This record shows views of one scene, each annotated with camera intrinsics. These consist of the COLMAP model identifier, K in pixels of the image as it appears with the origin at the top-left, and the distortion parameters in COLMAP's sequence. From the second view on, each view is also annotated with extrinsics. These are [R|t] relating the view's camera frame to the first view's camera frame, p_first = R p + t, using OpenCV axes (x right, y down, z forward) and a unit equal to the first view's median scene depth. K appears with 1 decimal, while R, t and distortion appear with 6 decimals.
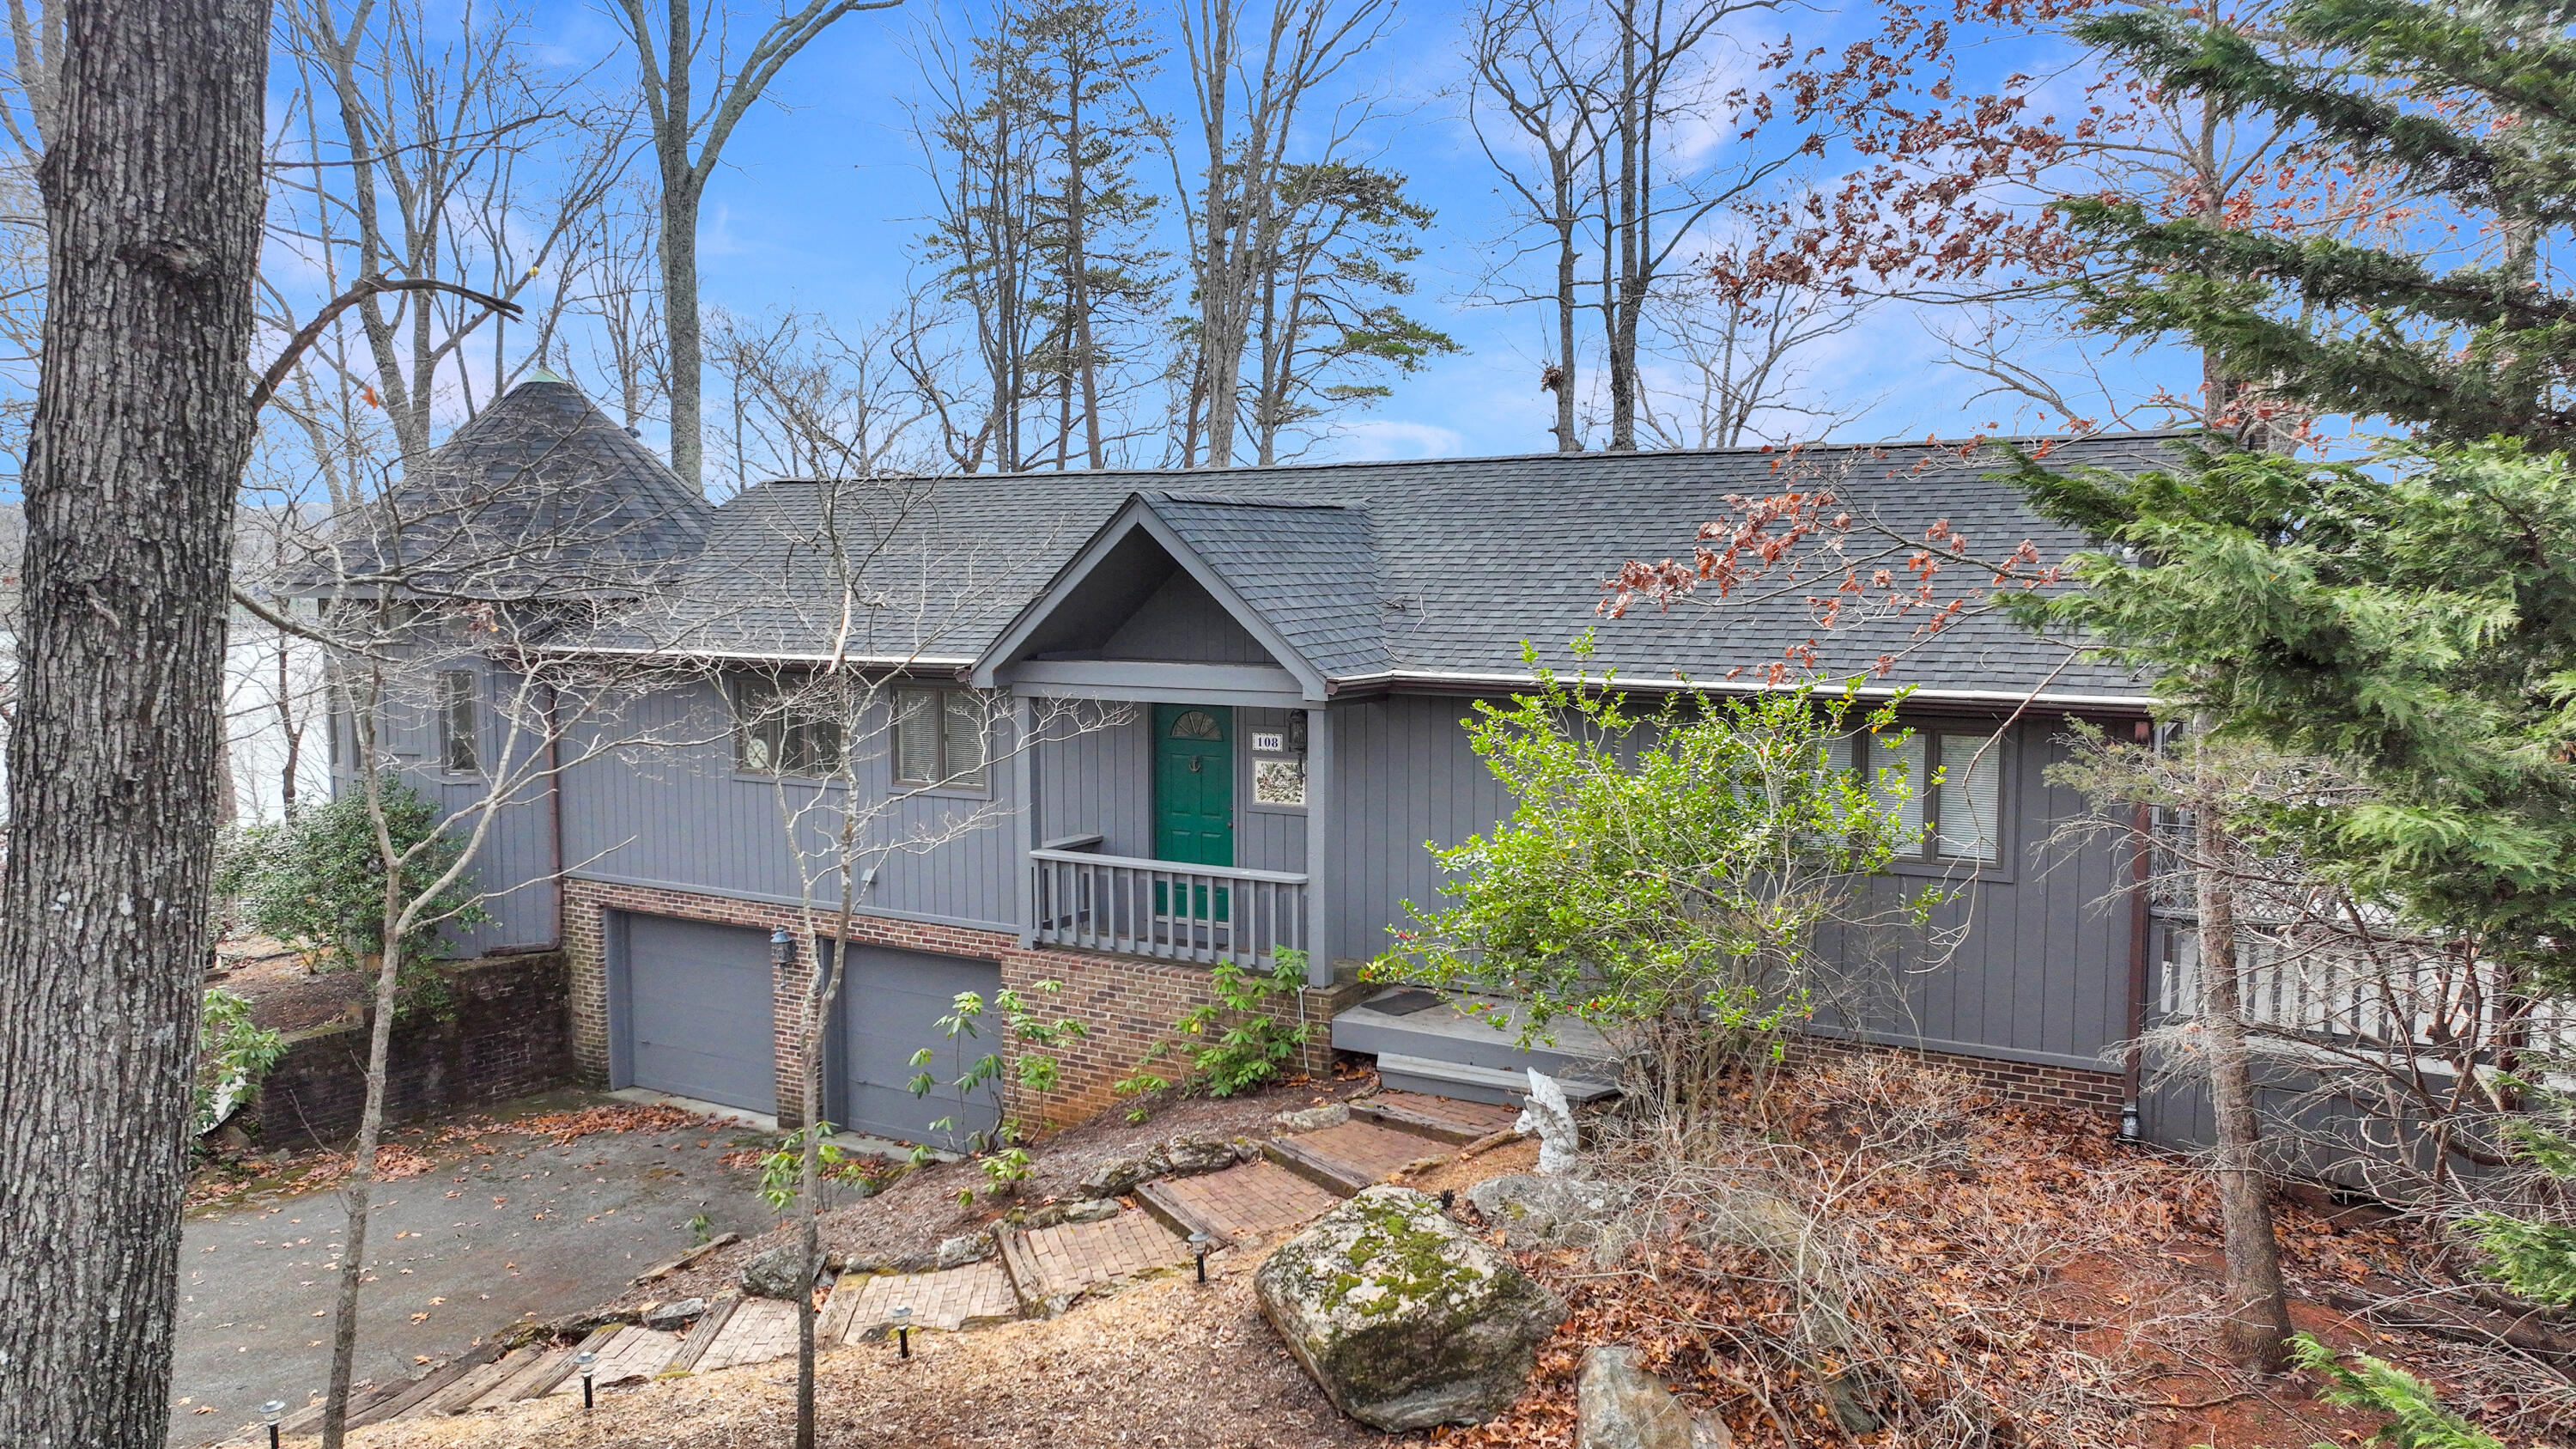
lens RADIAL K [[1794.2, 0, 1288.0], [0, 1794.2, 724.5], [0, 0, 1]] dist [-0.005804, 0.024592]
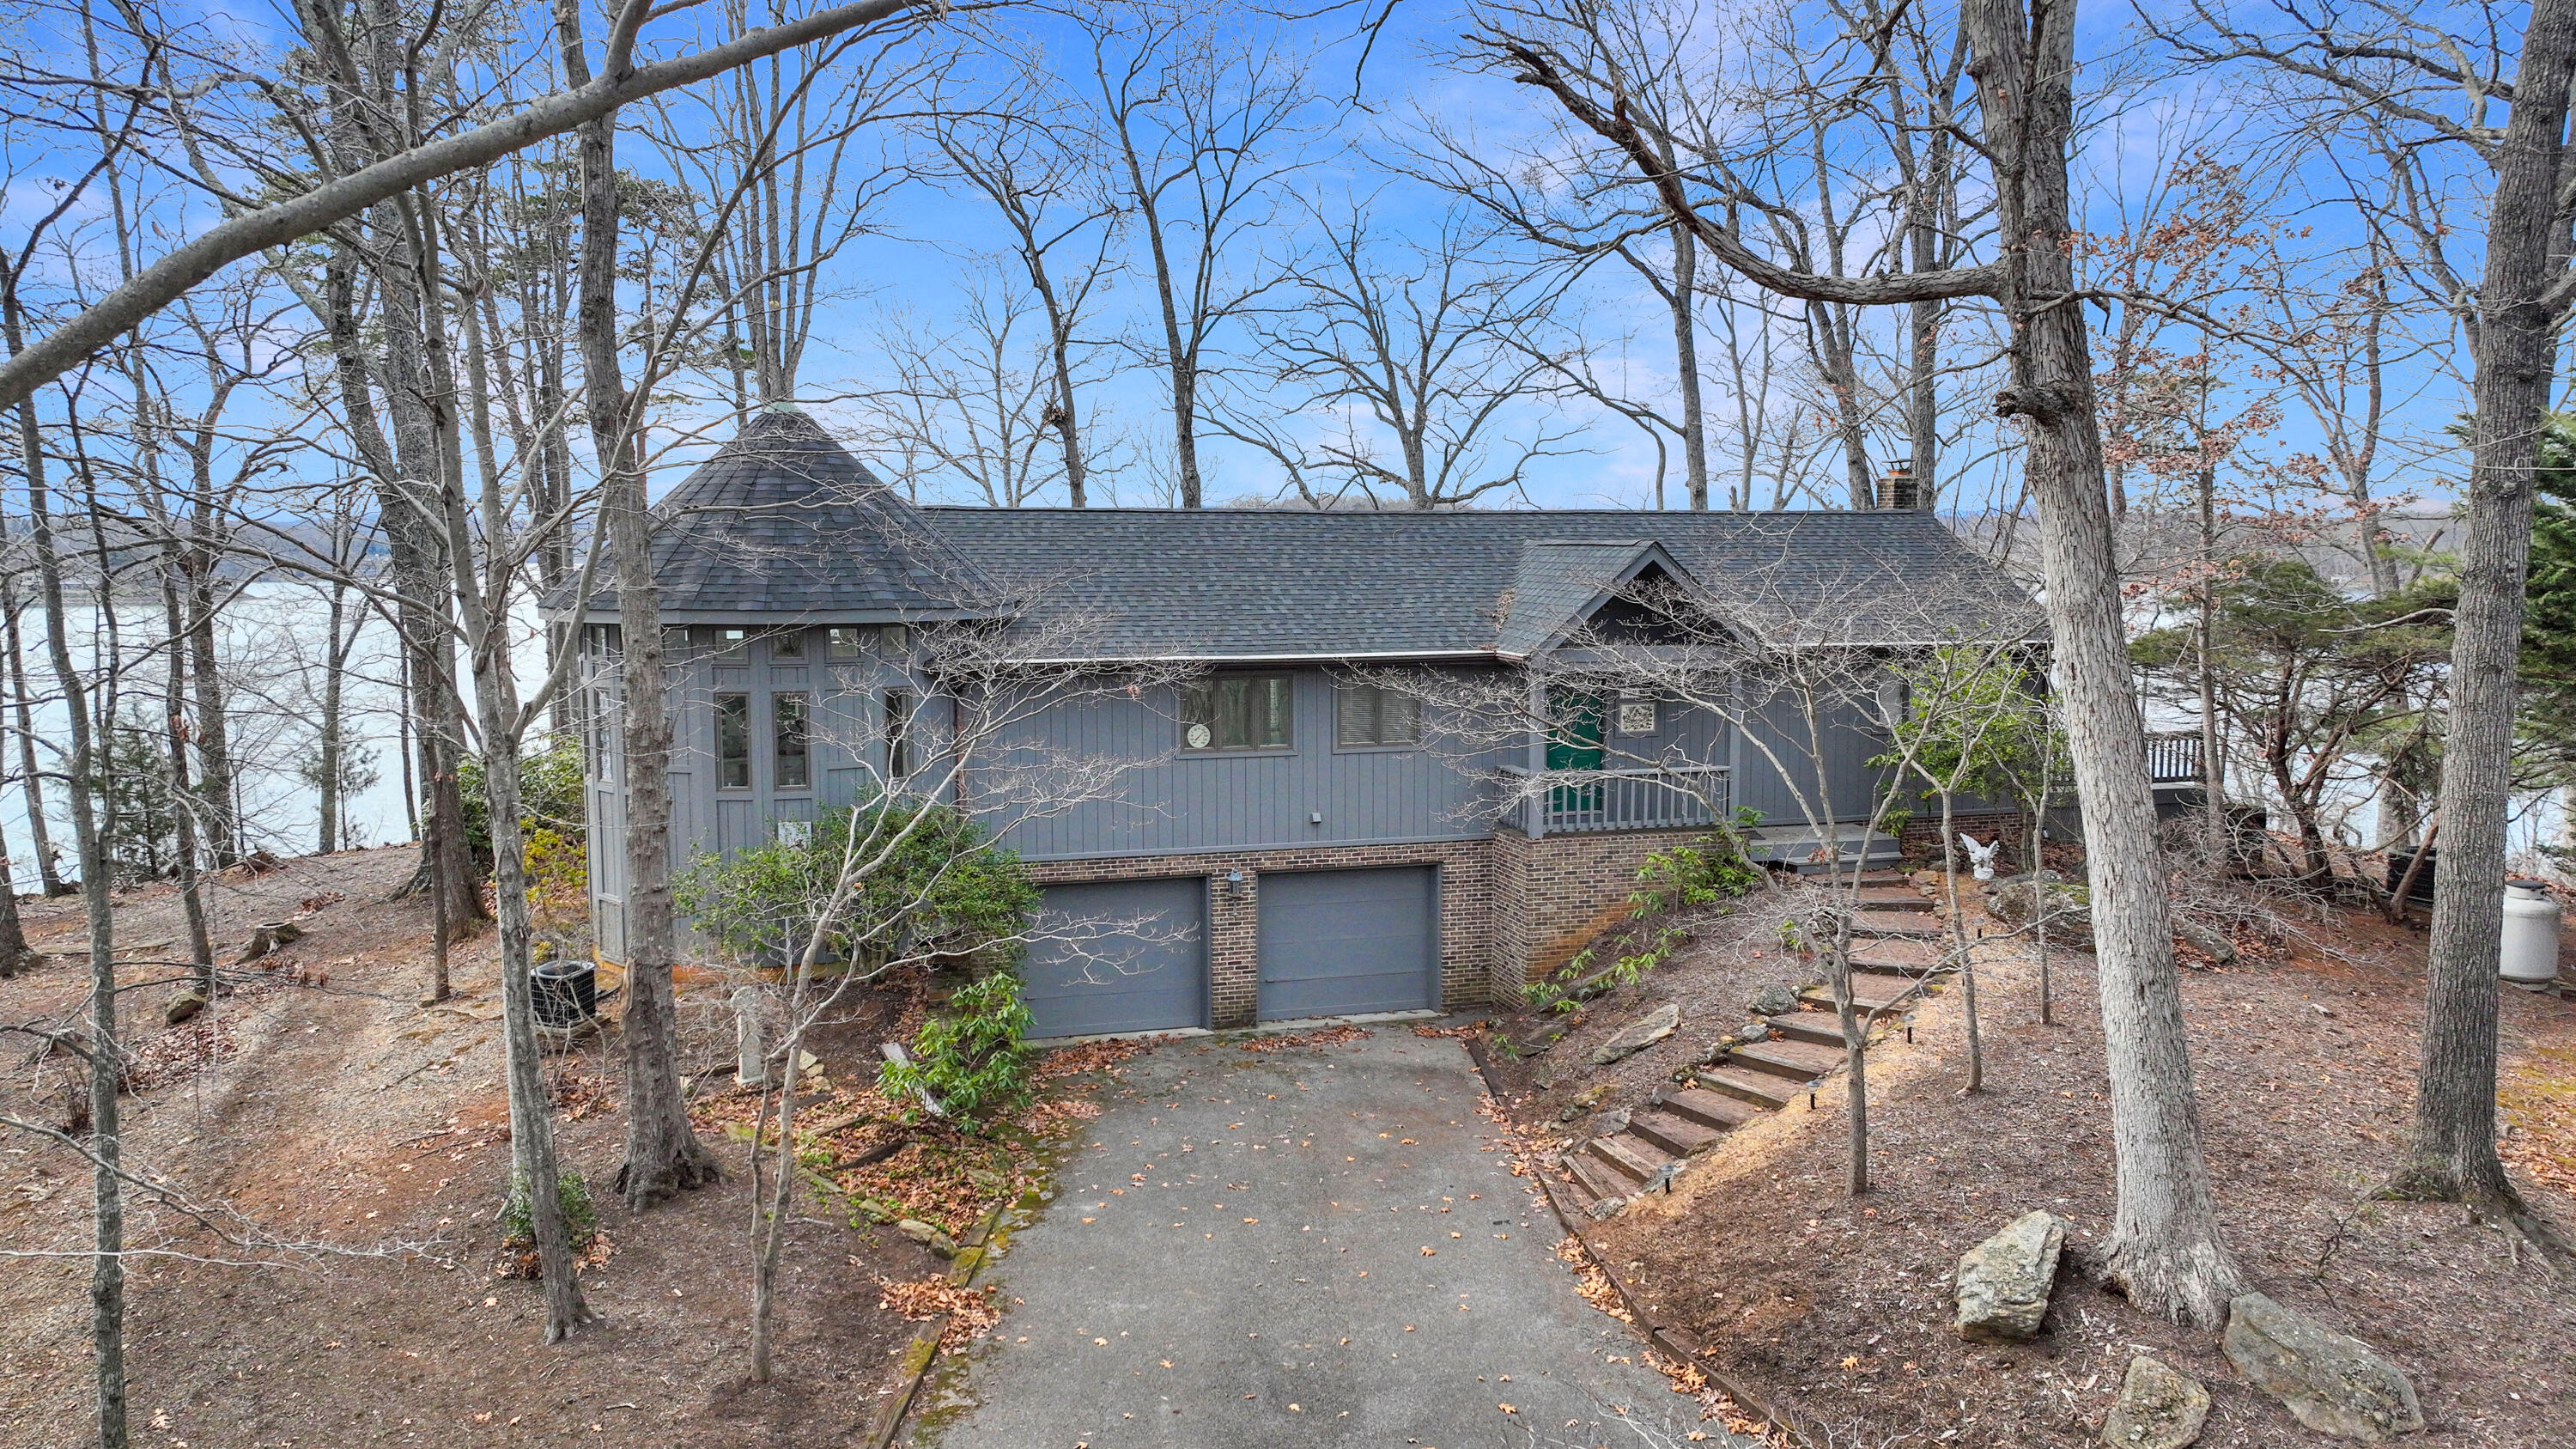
lens RADIAL K [[1789.2, 0, 1288.0], [0, 1789.2, 724.5], [0, 0, 1]] dist [0.004562, -0.001166]
pose [[0.689916, -0.069823, 0.720514, -1.736813], [0.062794, 0.997358, 0.036524, -0.050325], [-0.721160, 0.020046, 0.692478, 0.134806]]
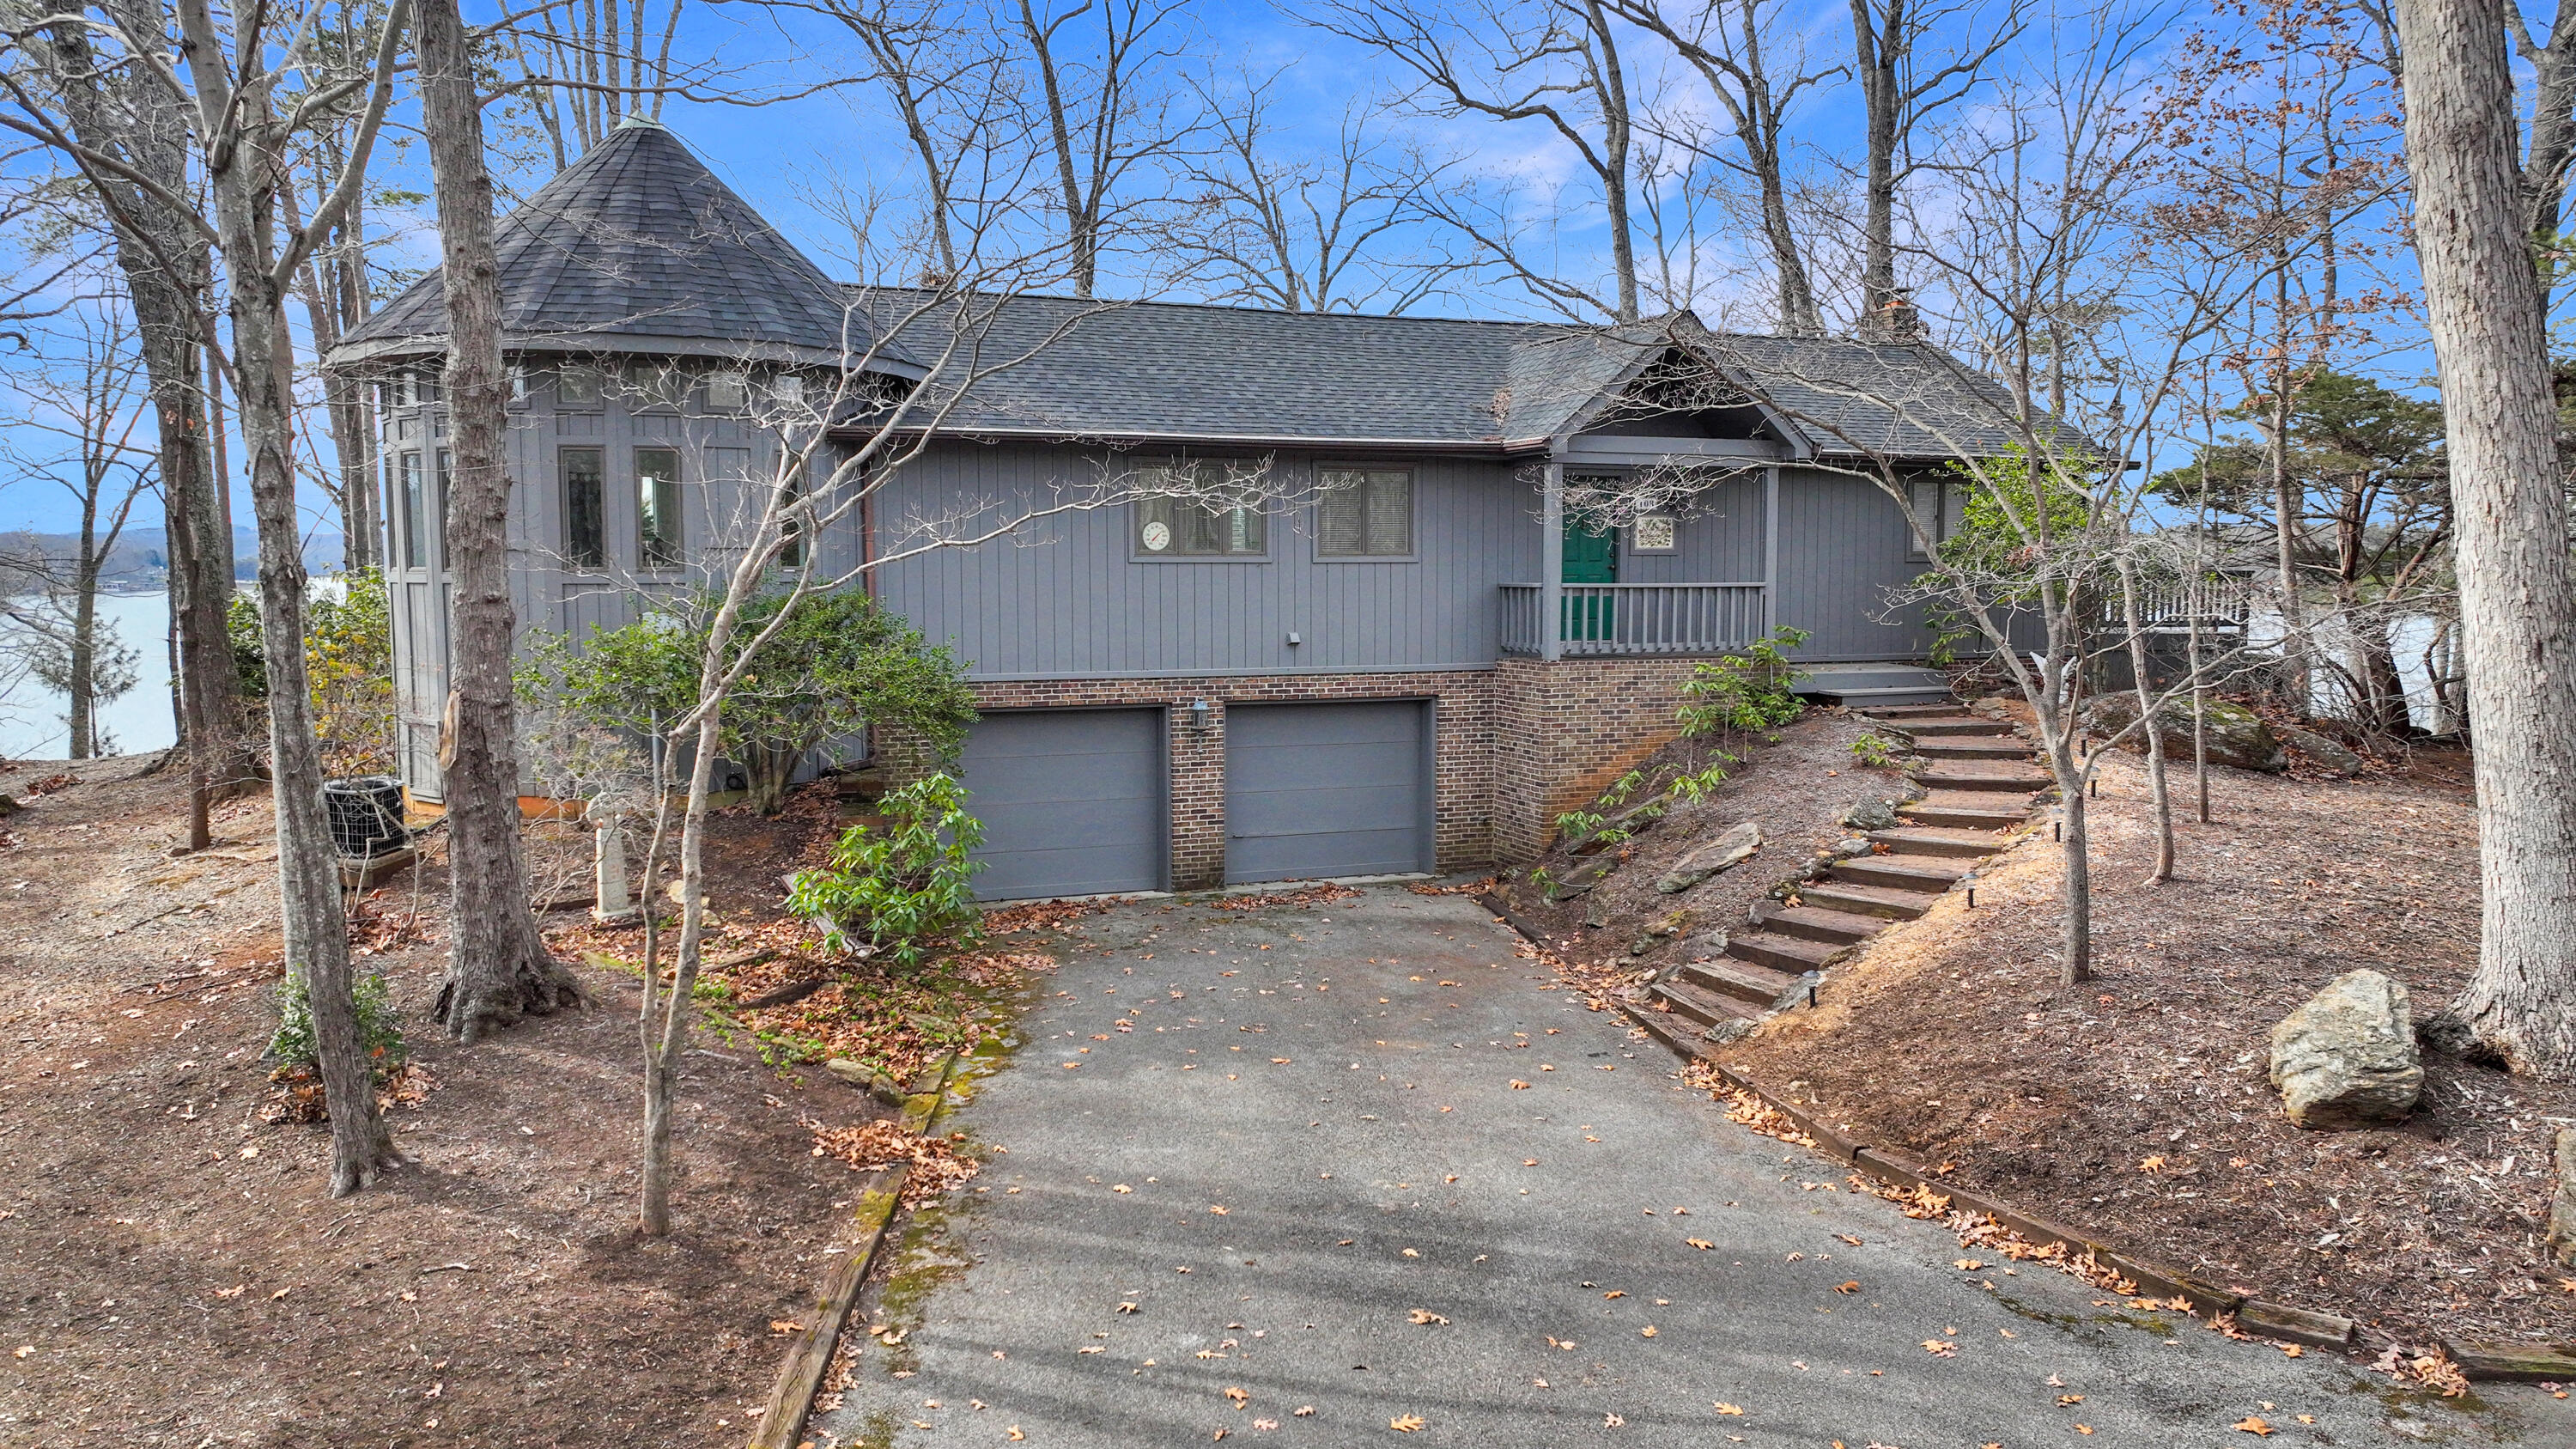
lens RADIAL K [[1794.2, 0, 1288.0], [0, 1794.2, 724.5], [0, 0, 1]] dist [-0.005804, 0.024592]
pose [[0.622515, -0.068843, 0.779574, -1.610596], [0.067002, 0.997154, 0.034554, 0.143133], [-0.779735, 0.030723, 0.625356, 0.438784]]
